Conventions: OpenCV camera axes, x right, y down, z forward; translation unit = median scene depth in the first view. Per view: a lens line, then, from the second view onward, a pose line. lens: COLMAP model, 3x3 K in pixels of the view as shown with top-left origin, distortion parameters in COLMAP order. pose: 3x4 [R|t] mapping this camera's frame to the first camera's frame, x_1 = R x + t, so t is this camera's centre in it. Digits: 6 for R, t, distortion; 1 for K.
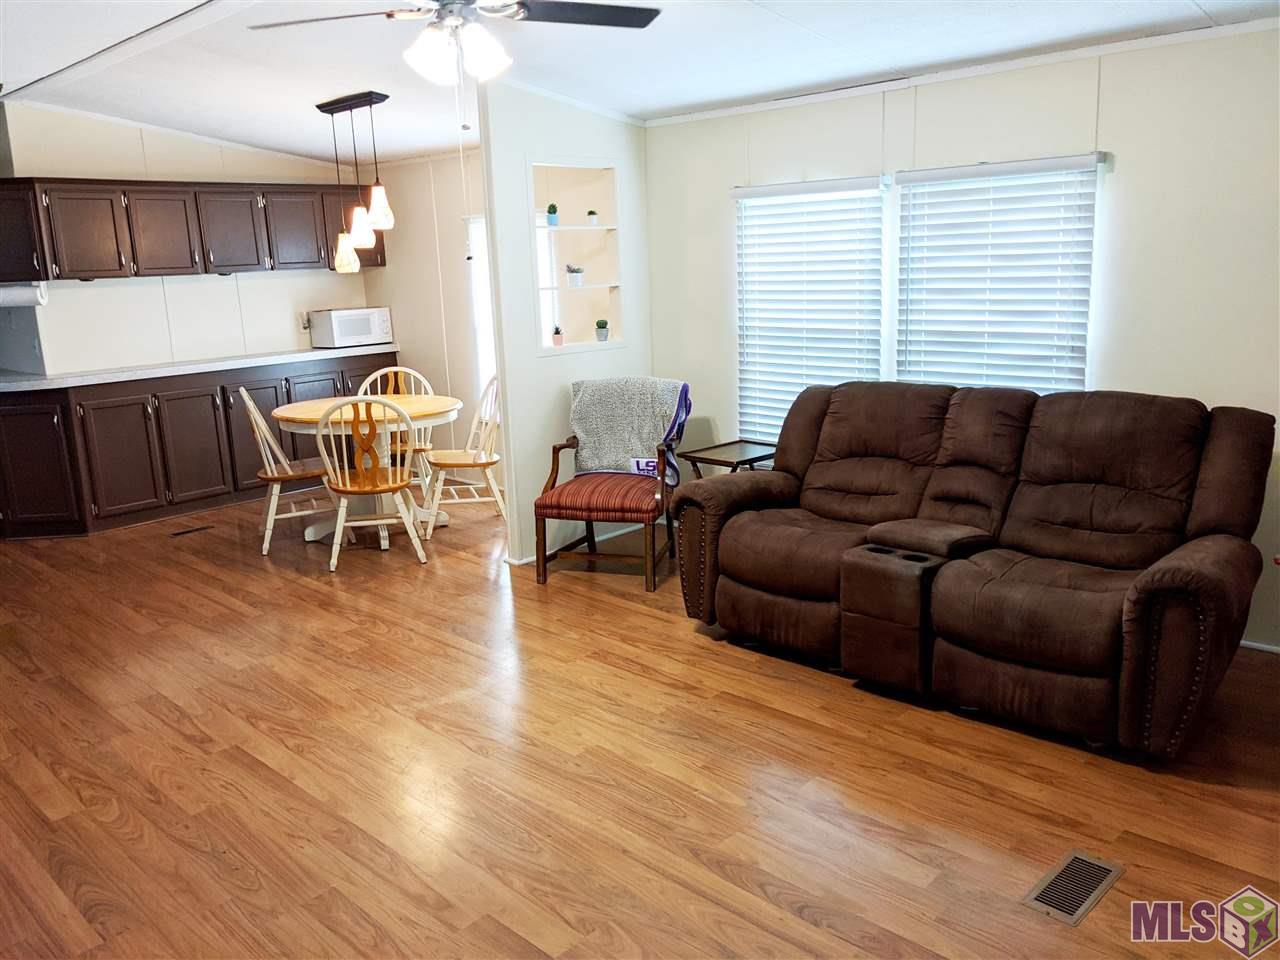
lens RADIAL K [[1000.8, 0, 640.0], [0, 1000.8, 480.0], [0, 0, 1]] dist [-0.001066, -0.001645]
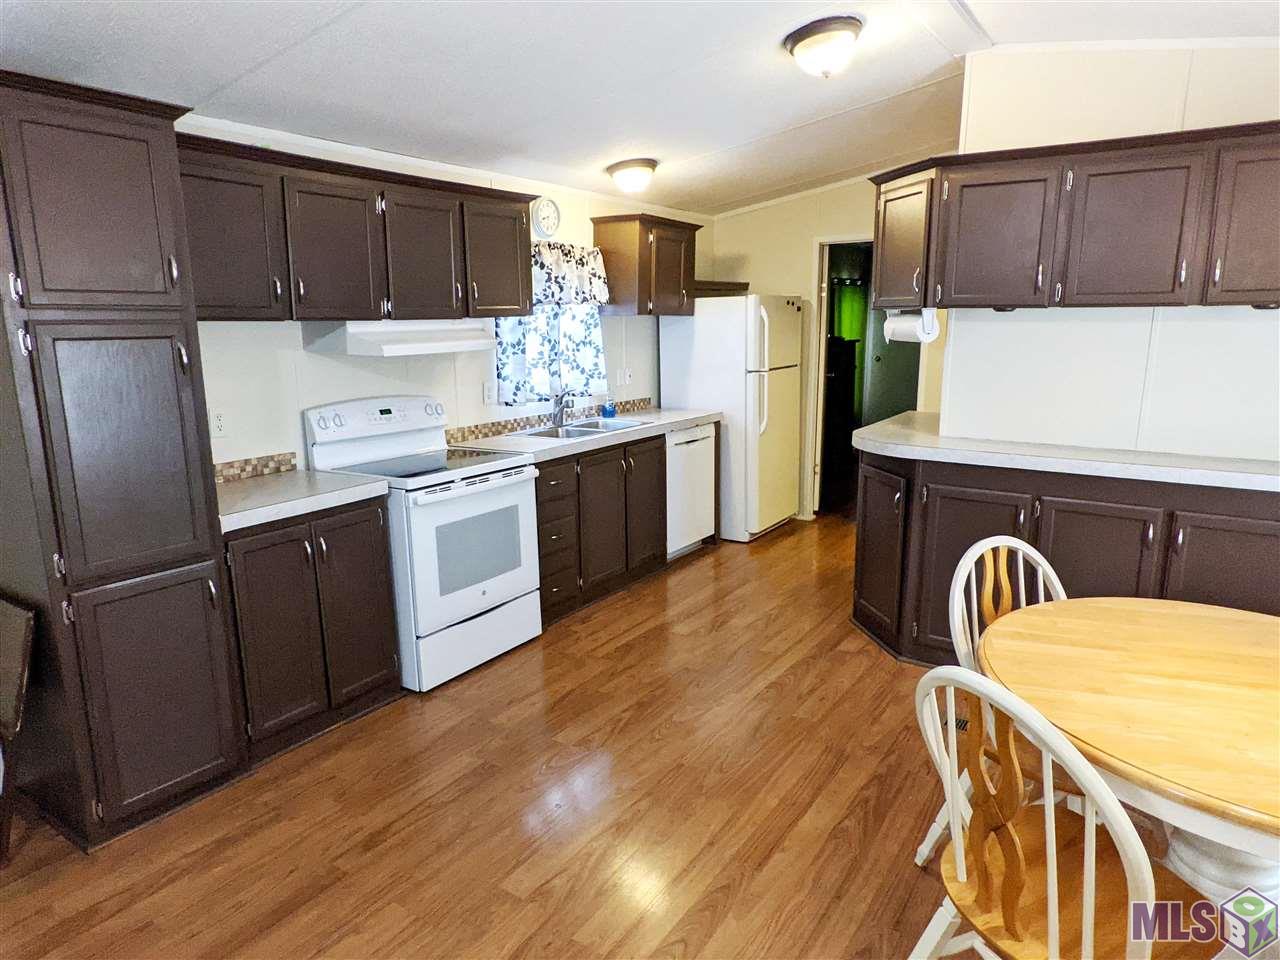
lens RADIAL K [[817.2, 0, 640.0], [0, 817.2, 480.0], [0, 0, 1]] dist [0.040568, -0.000065]
pose [[0.180674, 0.232738, -0.955610, -0.048919], [-0.222735, 0.956039, 0.190730, -0.163232], [0.957991, 0.178388, 0.224570, 0.761960]]
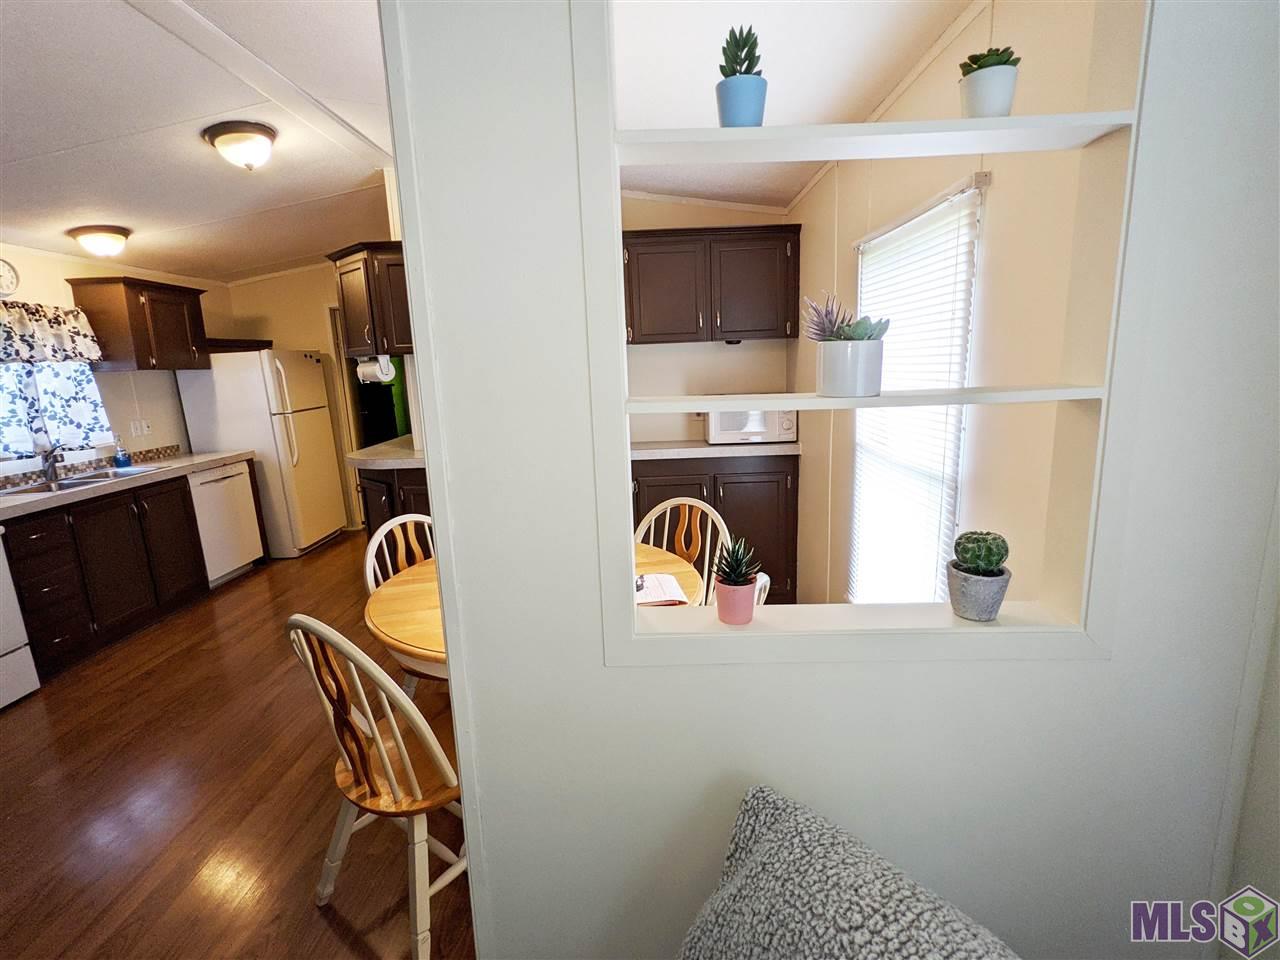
lens RADIAL K [[623.4, 0, 640.0], [0, 623.4, 480.0], [0, 0, 1]] dist [0.012449, -0.000398]
pose [[0.682183, 0.151213, -0.715374, 0.012345], [-0.149041, 0.986598, 0.066417, -0.174197], [0.715830, 0.061312, 0.695578, 0.846545]]
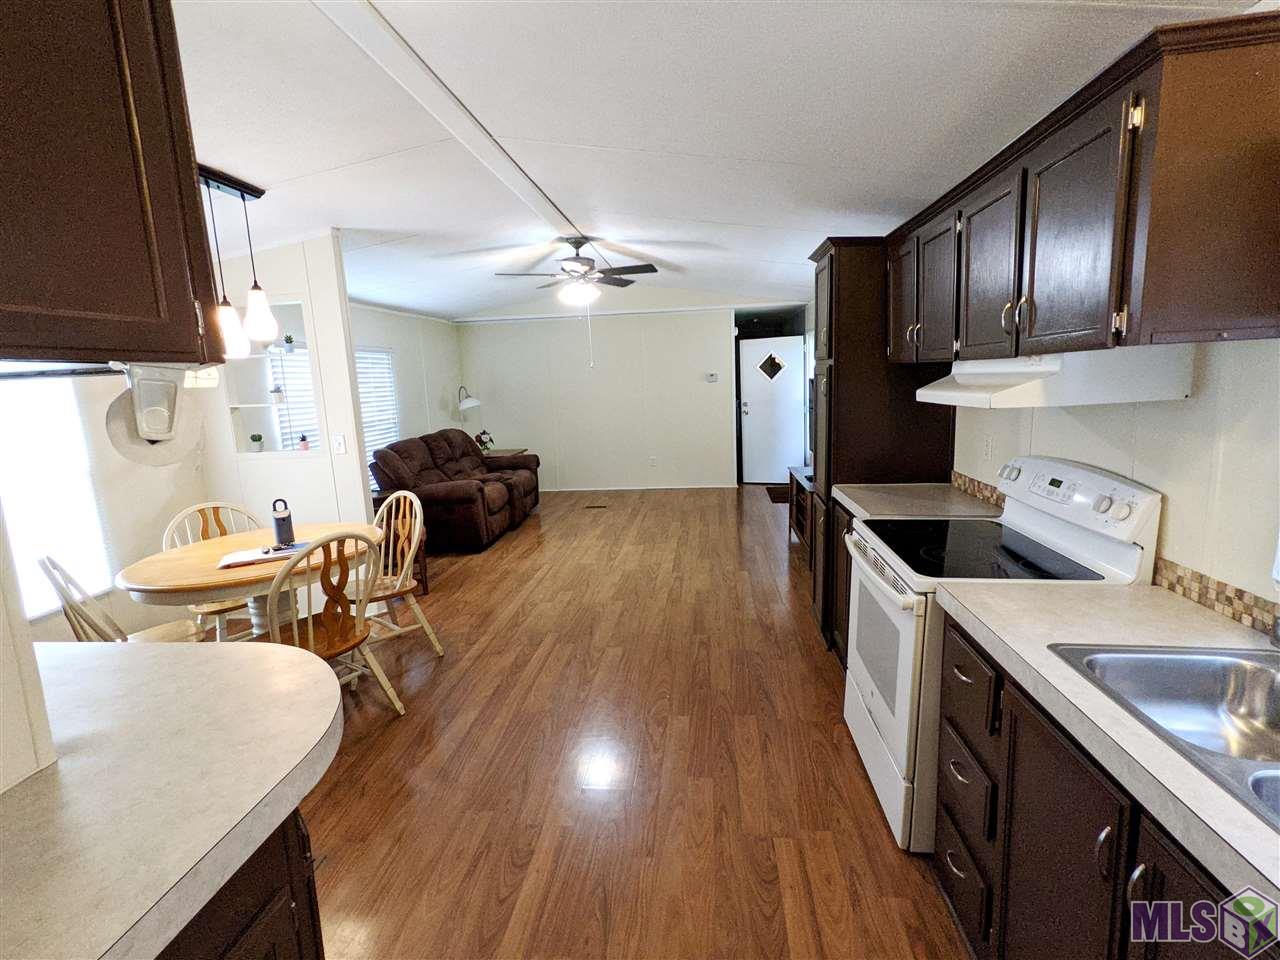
lens RADIAL K [[623.4, 0, 640.0], [0, 623.4, 480.0], [0, 0, 1]] dist [0.012449, -0.000398]
pose [[-0.606962, -0.065317, 0.792042, -0.923490], [0.240554, 0.934766, 0.261430, -0.201365], [-0.757450, 0.349207, -0.551656, 1.108218]]
